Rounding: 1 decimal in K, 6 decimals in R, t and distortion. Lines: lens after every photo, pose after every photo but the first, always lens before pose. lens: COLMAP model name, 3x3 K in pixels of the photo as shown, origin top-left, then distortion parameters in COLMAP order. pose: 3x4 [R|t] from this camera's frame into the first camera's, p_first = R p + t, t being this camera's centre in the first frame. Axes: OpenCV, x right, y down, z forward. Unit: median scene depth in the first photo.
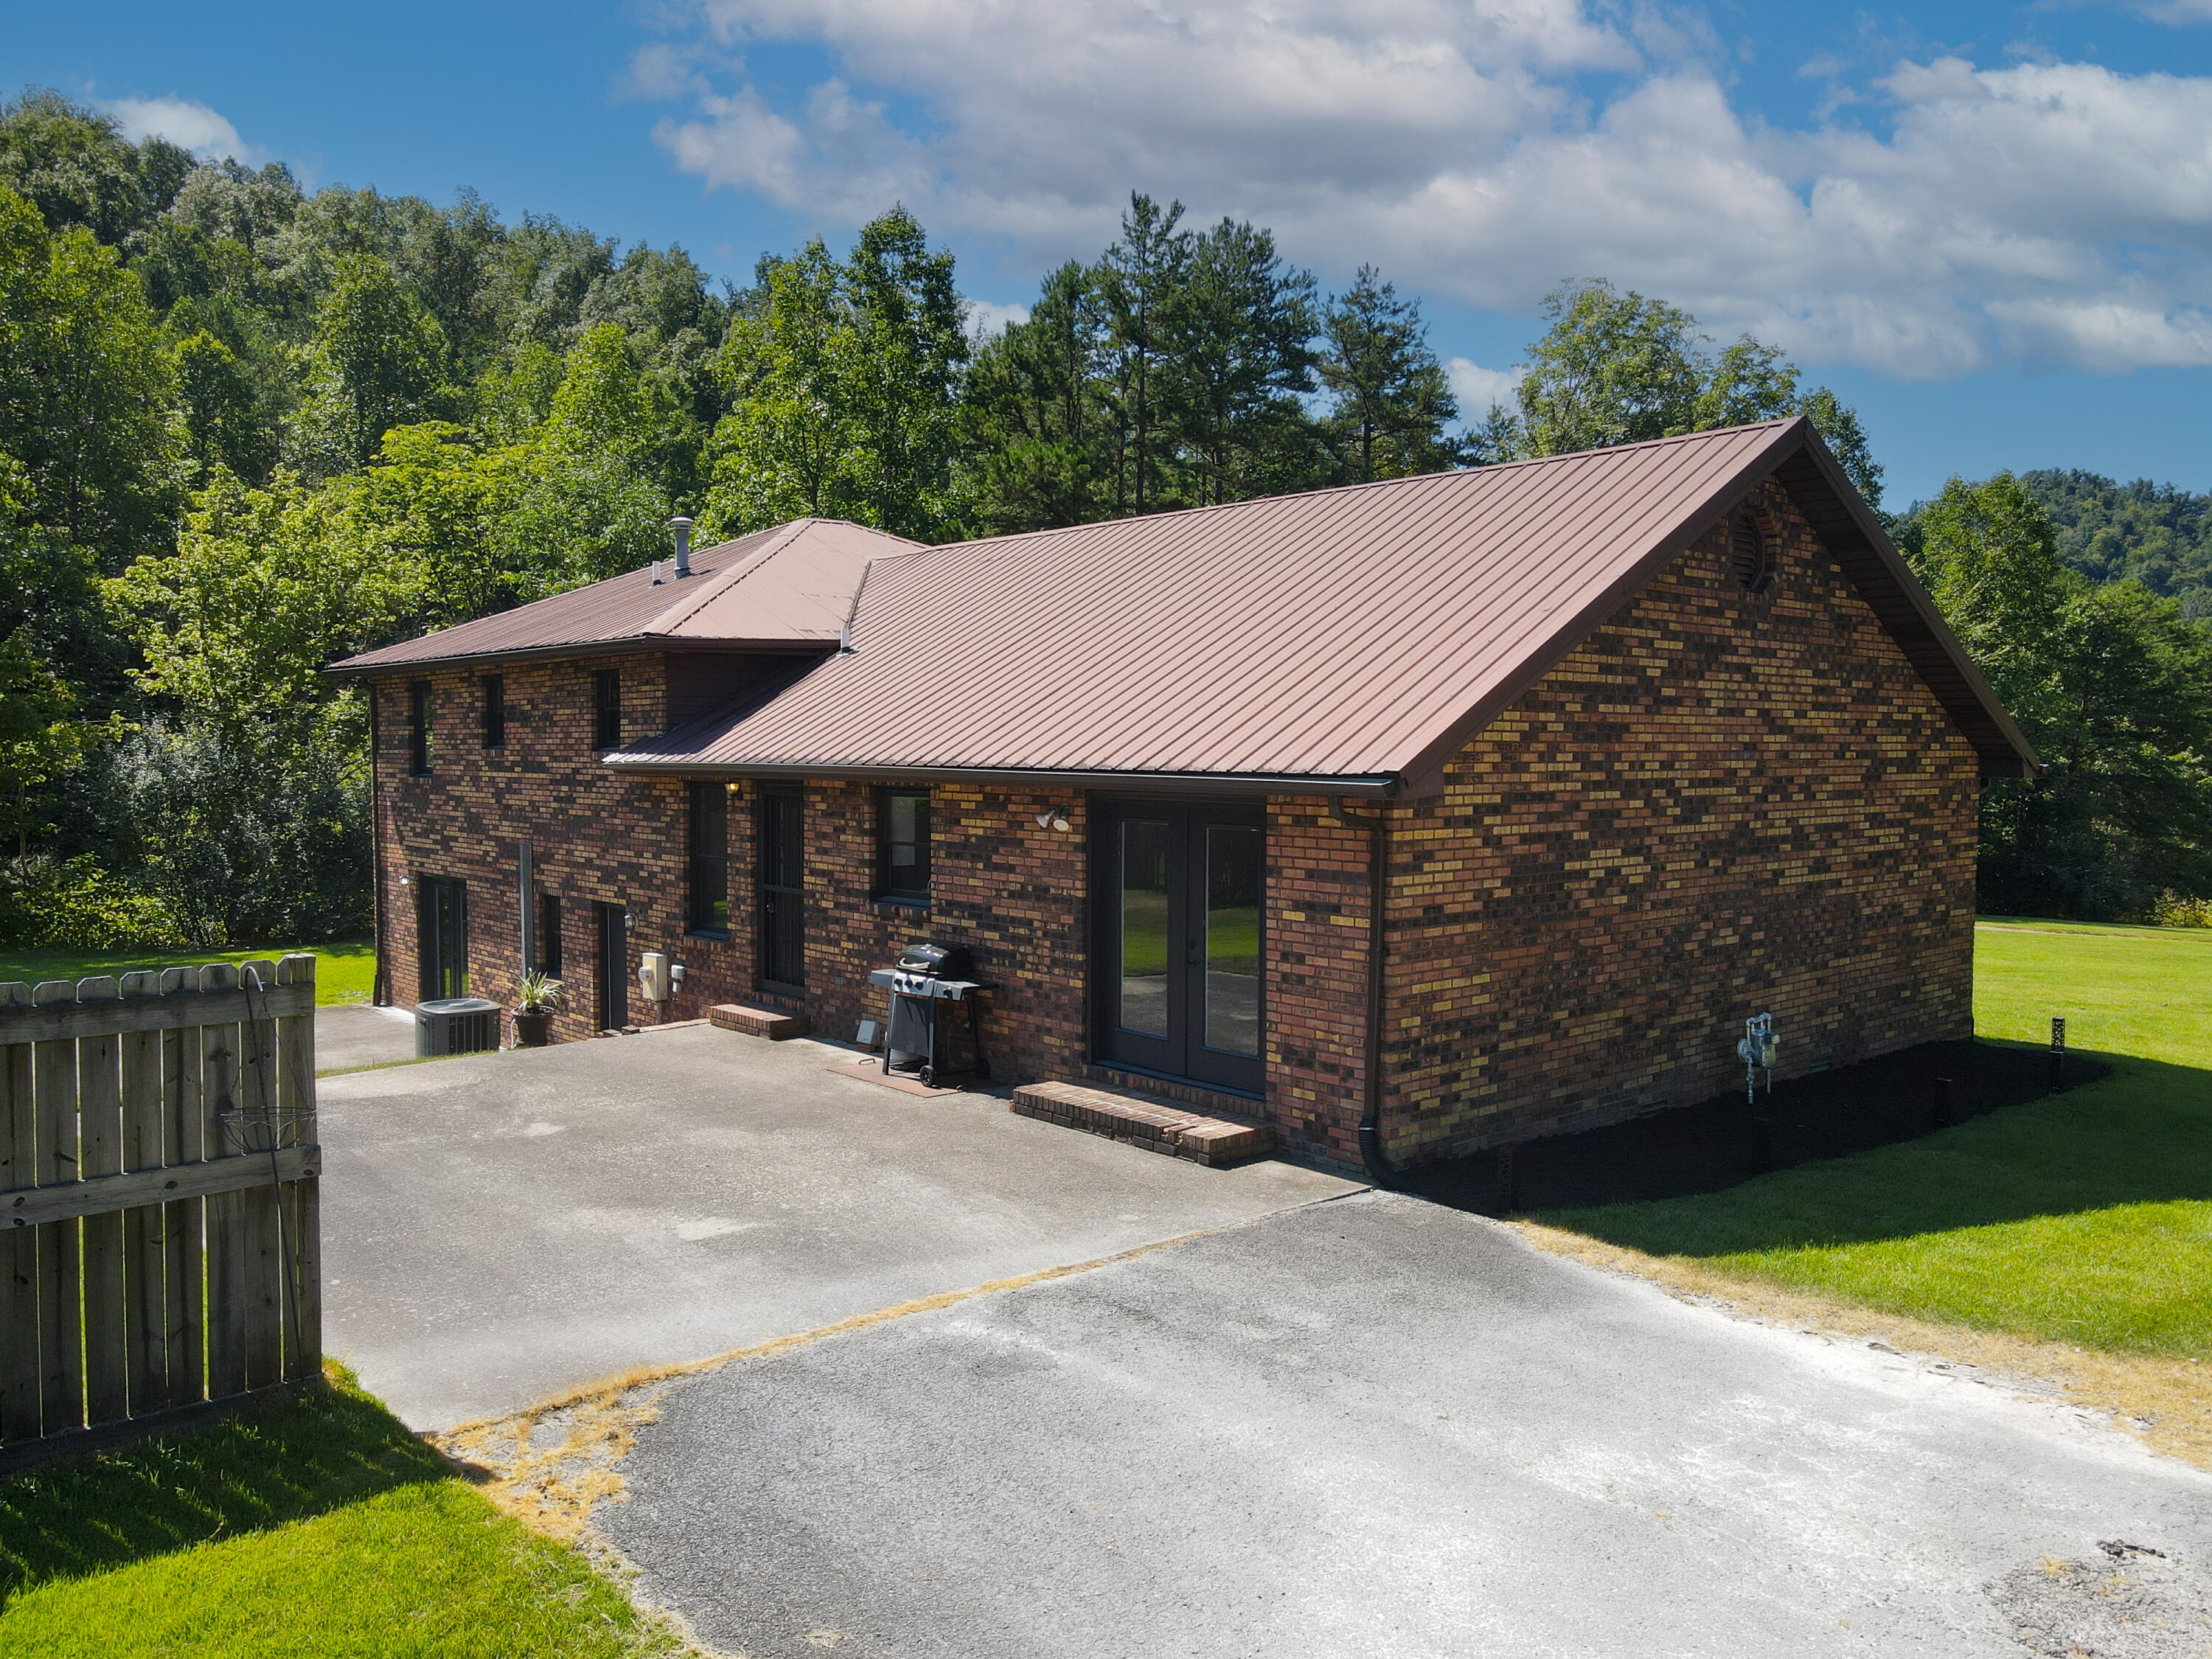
lens RADIAL K [[1638.0, 0, 1111.6], [0, 1638.0, 819.0], [0, 0, 1]] dist [-0.016366, 0.059218]
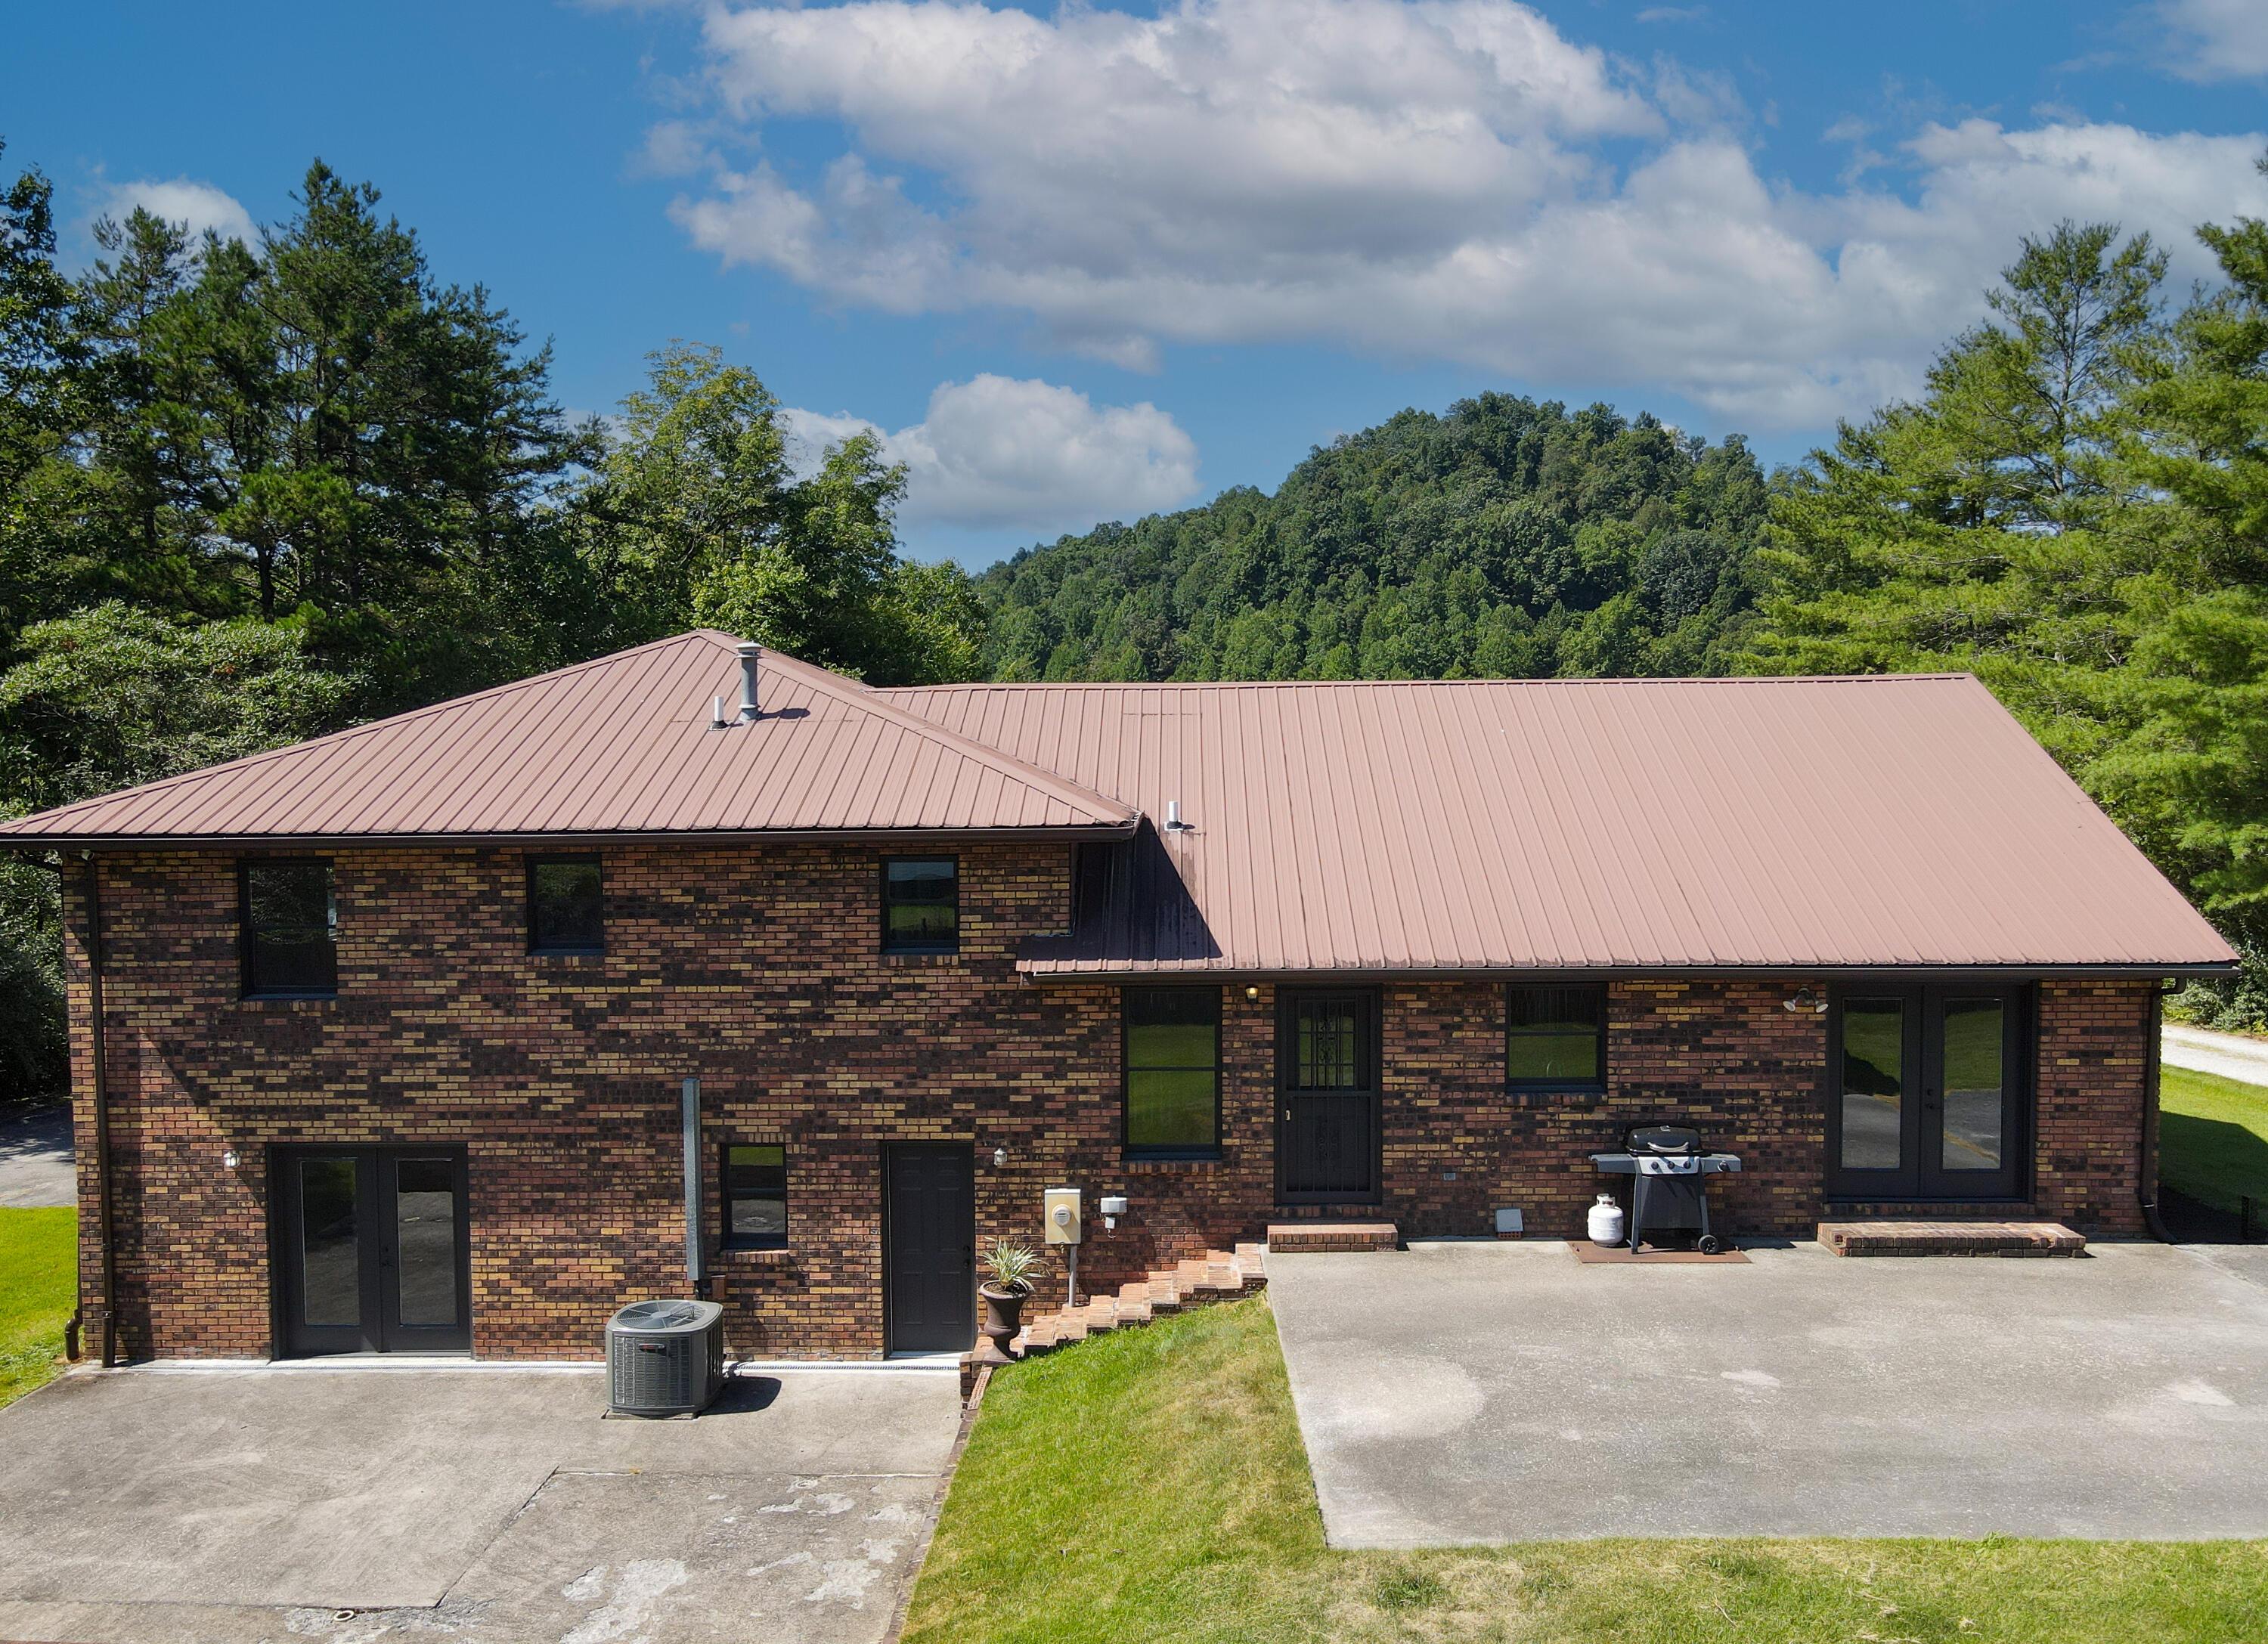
lens RADIAL K [[1665.1, 0, 1130.5], [0, 1665.1, 856.0], [0, 0, 1]] dist [-0.009999, 0.033505]
pose [[0.686965, -0.049985, 0.724969, -1.017914], [0.044049, 0.998661, 0.027116, -0.131940], [-0.725354, 0.013306, 0.688247, 0.434479]]
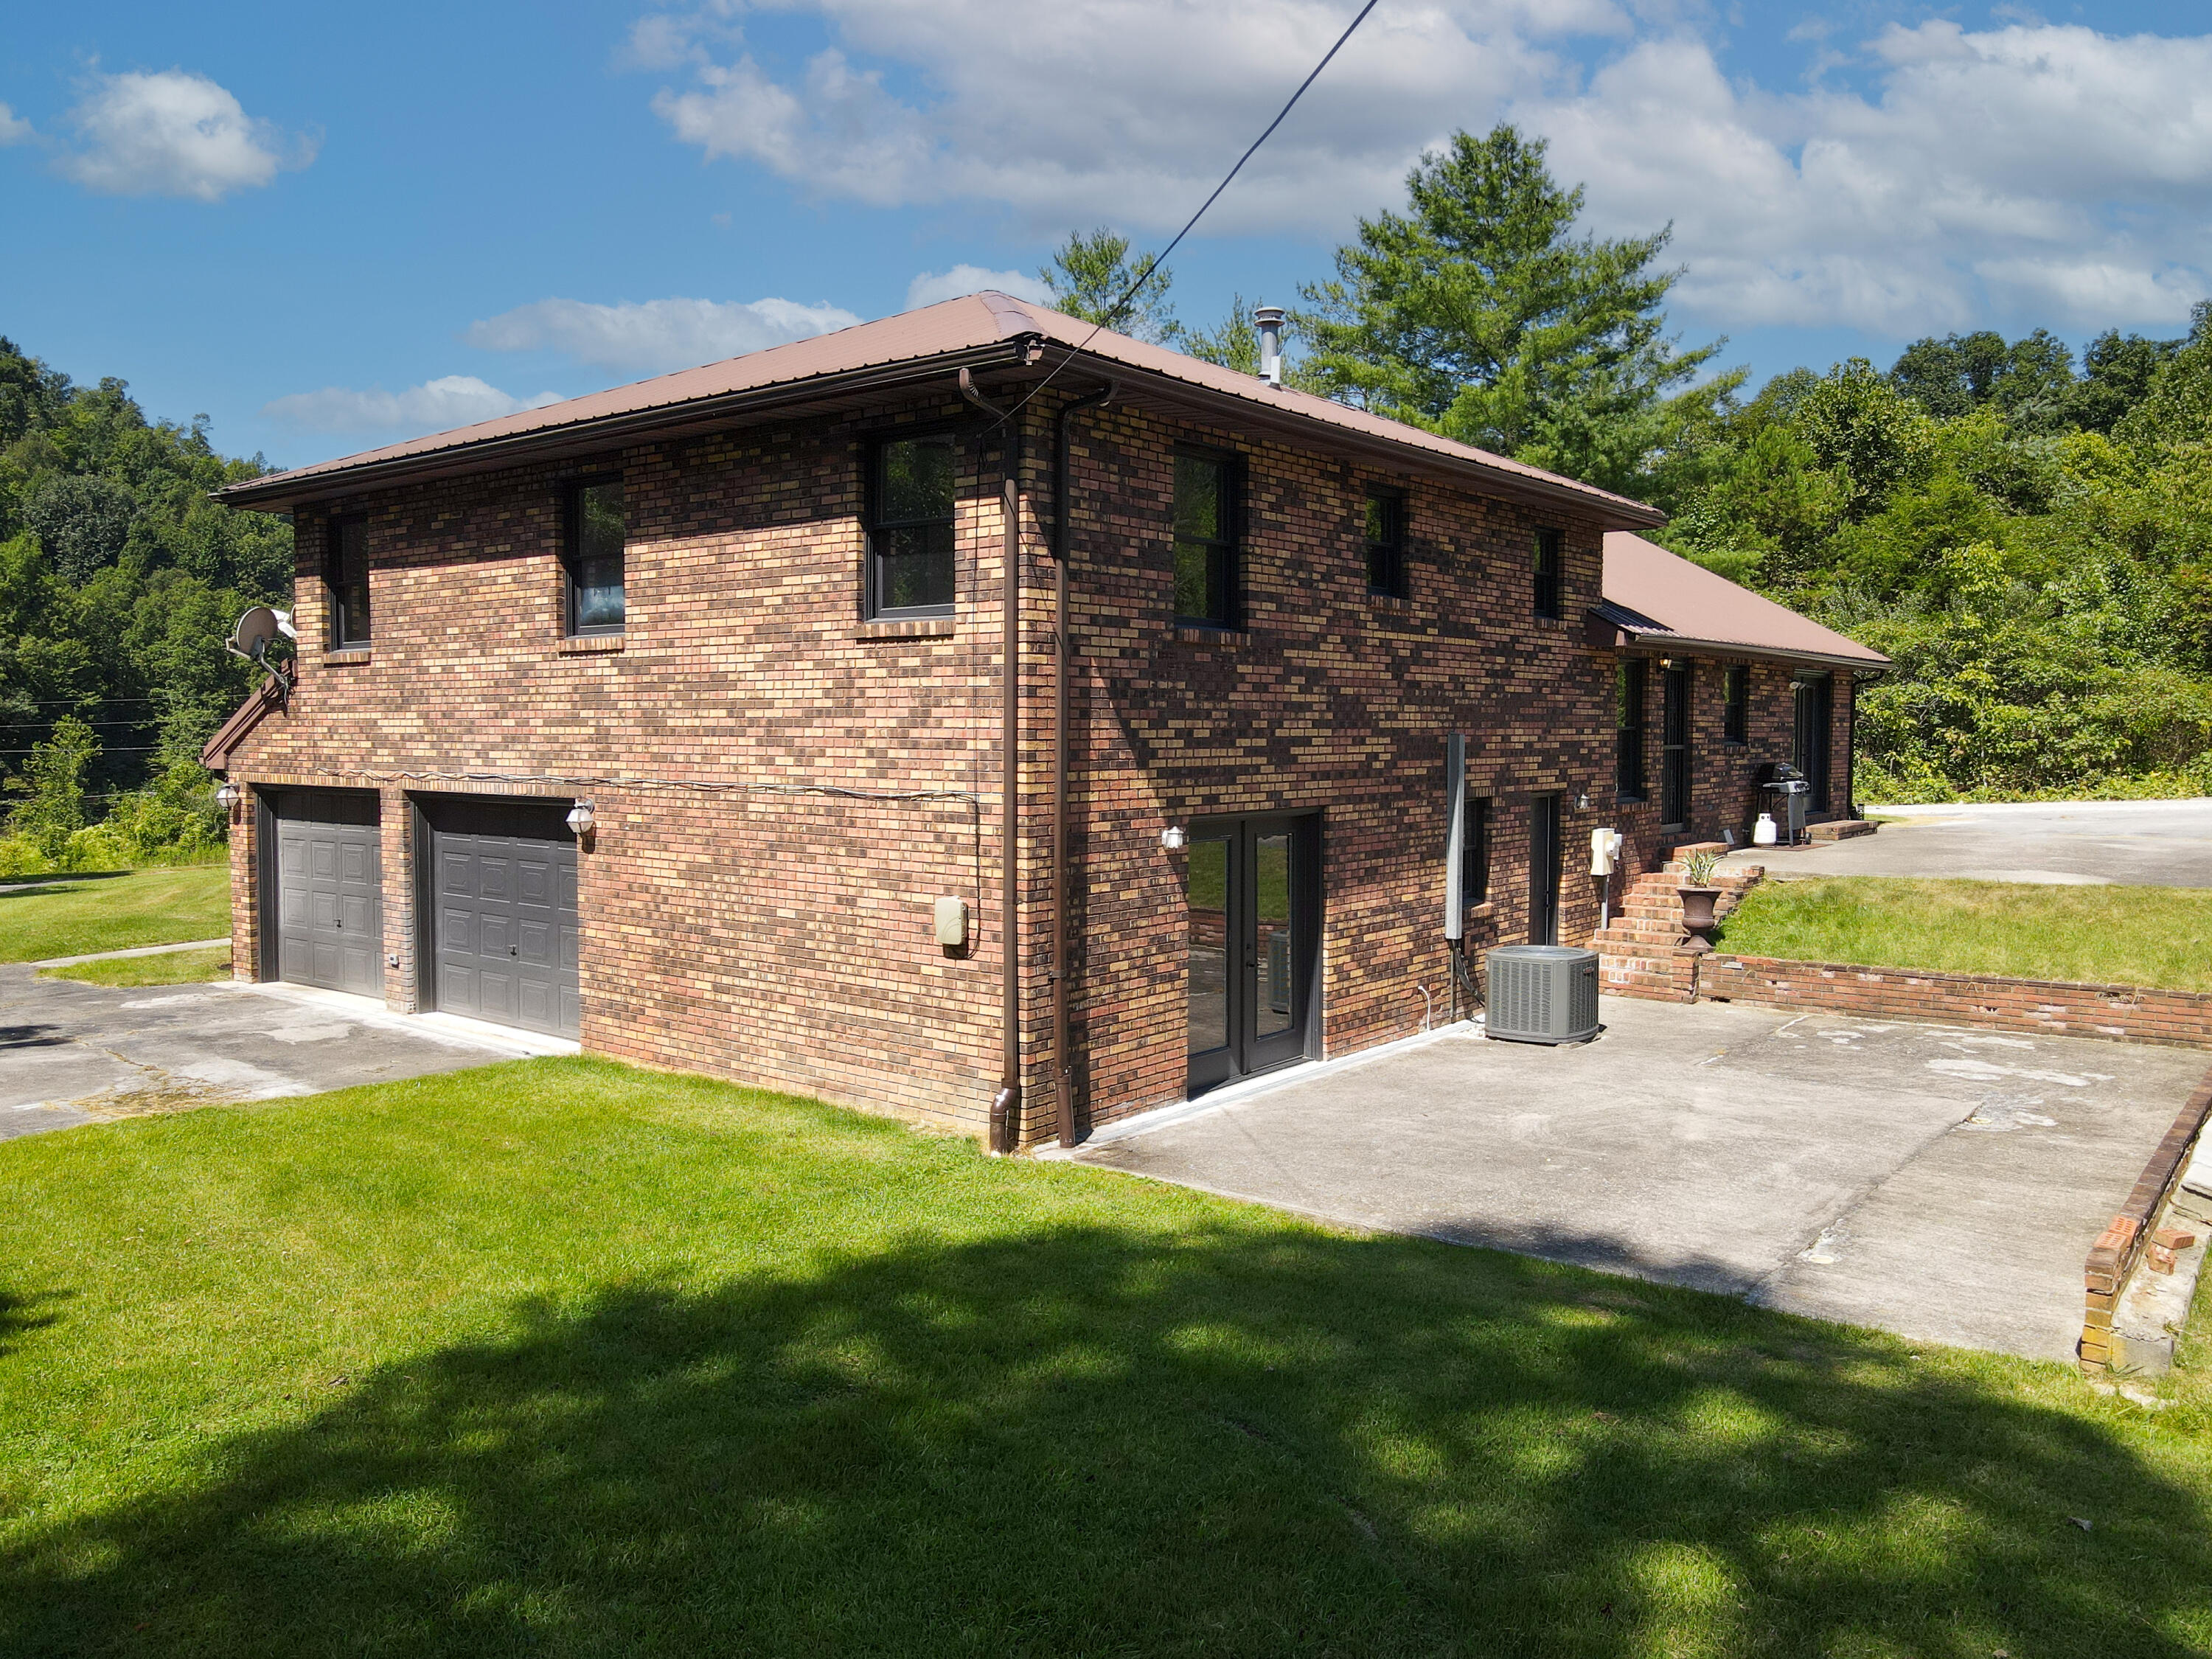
lens RADIAL K [[1638.0, 0, 1111.6], [0, 1638.0, 819.0], [0, 0, 1]] dist [-0.016366, 0.059218]
pose [[-0.162848, -0.052903, 0.985232, -1.407648], [0.048911, 0.996901, 0.061614, 0.000570], [-0.985438, 0.058223, -0.159756, 1.689233]]
